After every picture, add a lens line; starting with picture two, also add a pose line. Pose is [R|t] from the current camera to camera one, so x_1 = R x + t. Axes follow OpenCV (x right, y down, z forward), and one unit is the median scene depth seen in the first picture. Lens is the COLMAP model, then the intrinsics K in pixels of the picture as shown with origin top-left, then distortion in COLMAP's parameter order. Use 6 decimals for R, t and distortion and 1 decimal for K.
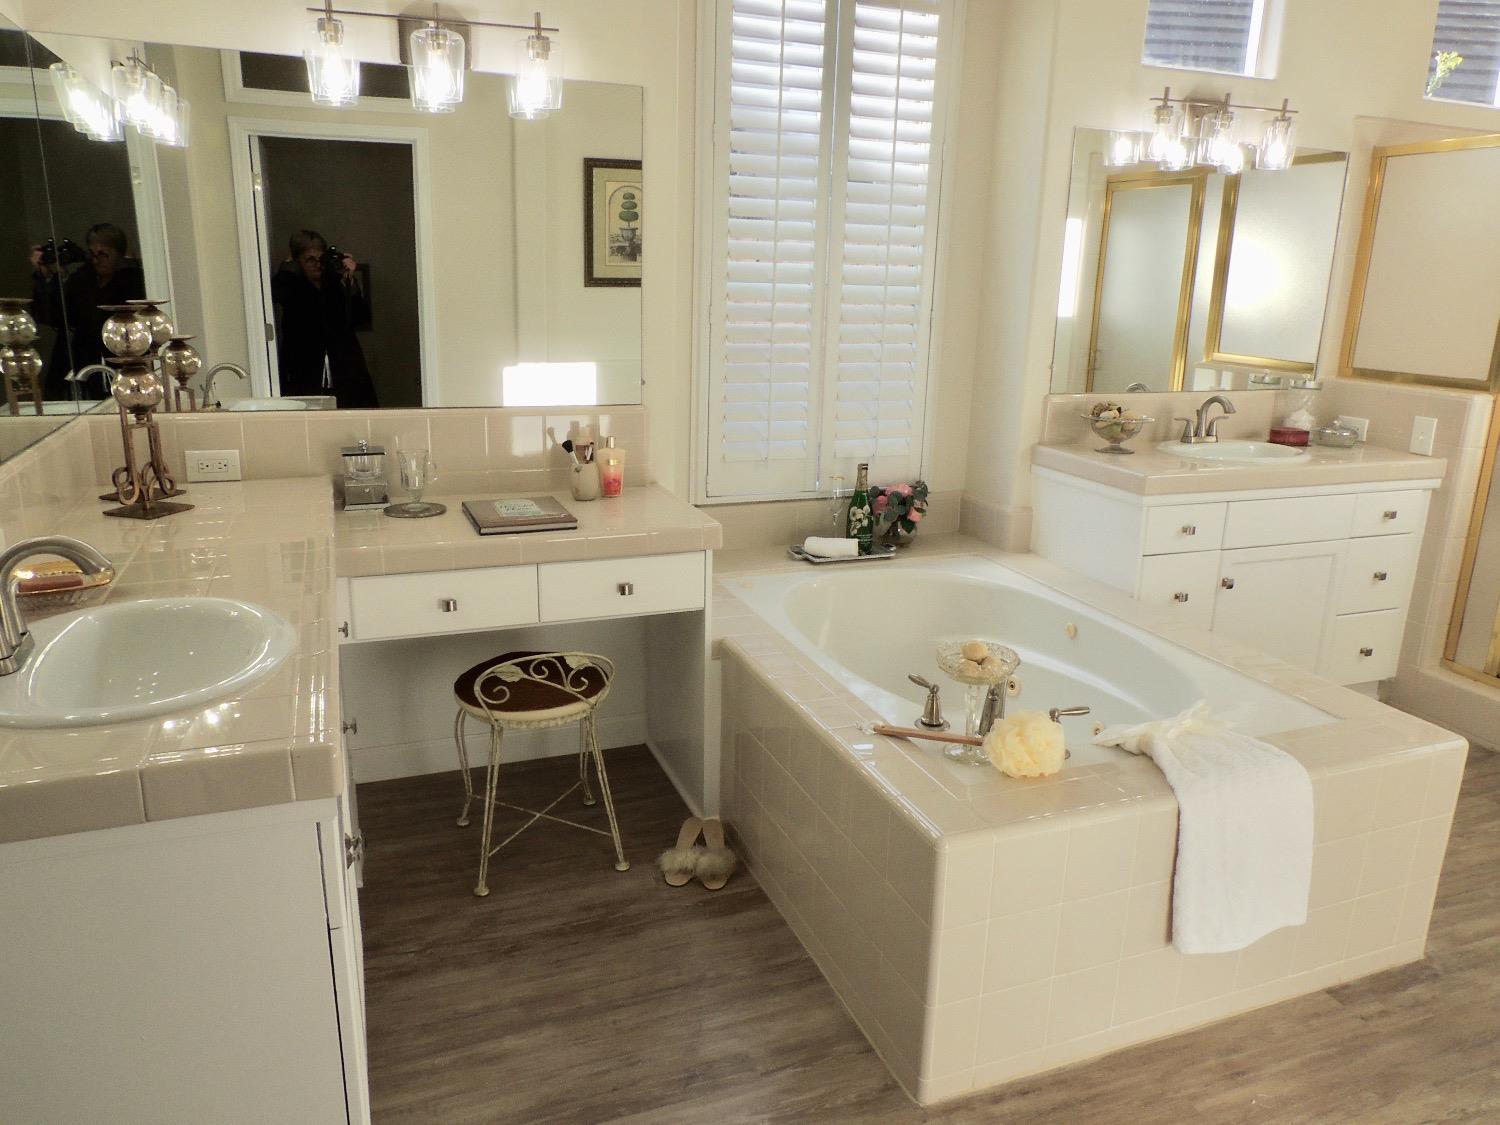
lens RADIAL K [[1068.3, 0, 750.0], [0, 1068.3, 562.5], [0, 0, 1]] dist [-0.000722, -0.005258]
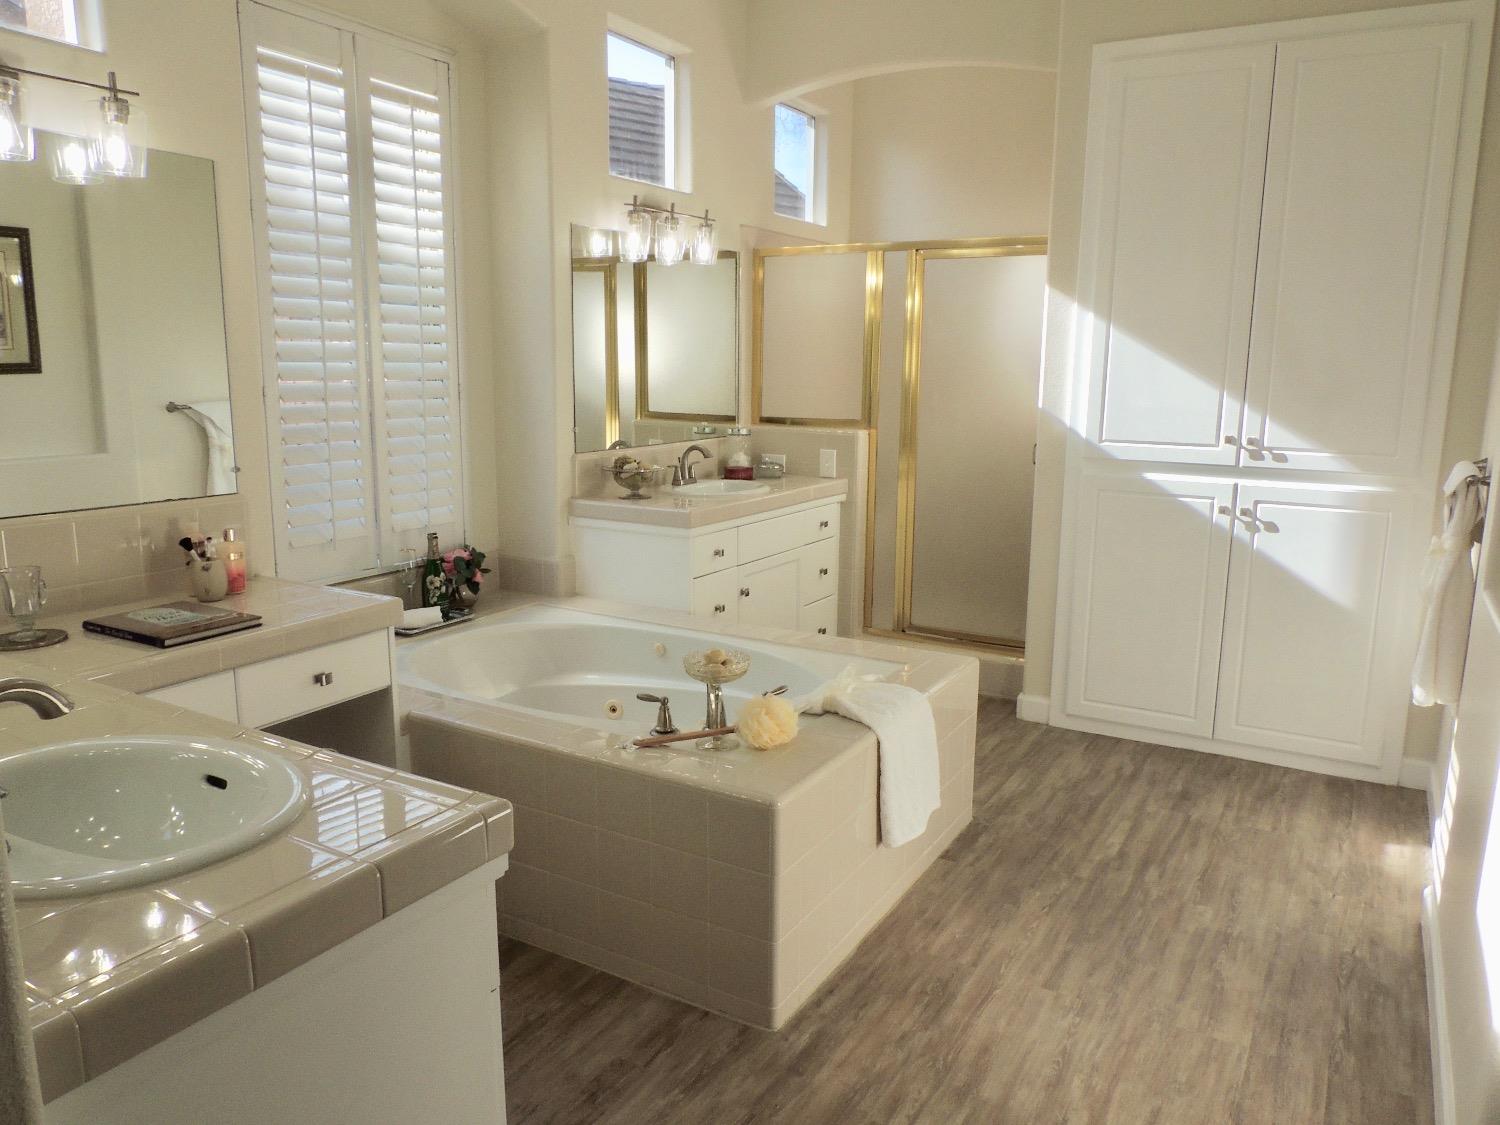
lens RADIAL K [[1070.7, 0, 750.0], [0, 1070.7, 562.5], [0, 0, 1]] dist [-0.001423, 0.033195]
pose [[0.793202, -0.134735, 0.593867, -0.269288], [0.173656, 0.984769, -0.008523, -0.002563], [-0.583674, 0.109889, 0.804518, -0.006018]]
